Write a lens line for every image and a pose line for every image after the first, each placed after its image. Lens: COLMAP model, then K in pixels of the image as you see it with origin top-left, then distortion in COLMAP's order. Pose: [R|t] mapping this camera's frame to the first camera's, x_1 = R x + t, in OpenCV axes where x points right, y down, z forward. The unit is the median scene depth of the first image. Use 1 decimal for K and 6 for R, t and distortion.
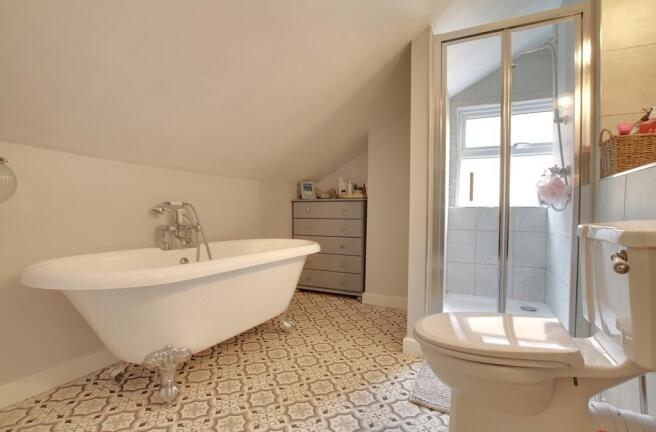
lens RADIAL K [[321.5, 0, 328.0], [0, 321.5, 216.0], [0, 0, 1]] dist [0.078139, -0.075234]
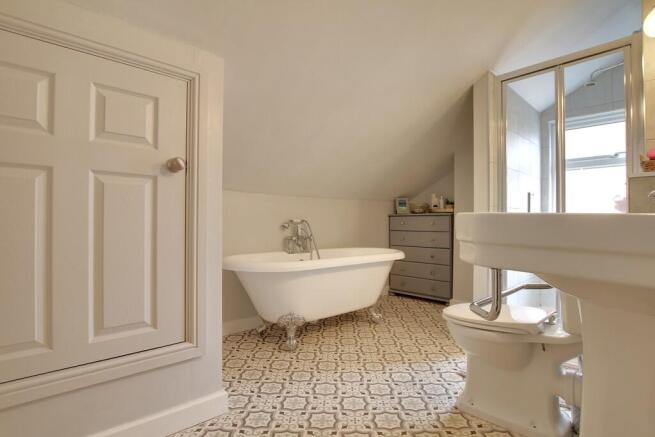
lens RADIAL K [[337.5, 0, 327.5], [0, 337.5, 218.5], [0, 0, 1]] dist [-0.000669, -0.000397]
pose [[0.935670, -0.010967, -0.352705, 0.163303], [0.002222, 0.999680, -0.025191, -0.010475], [0.352868, 0.022786, 0.935396, -0.297960]]
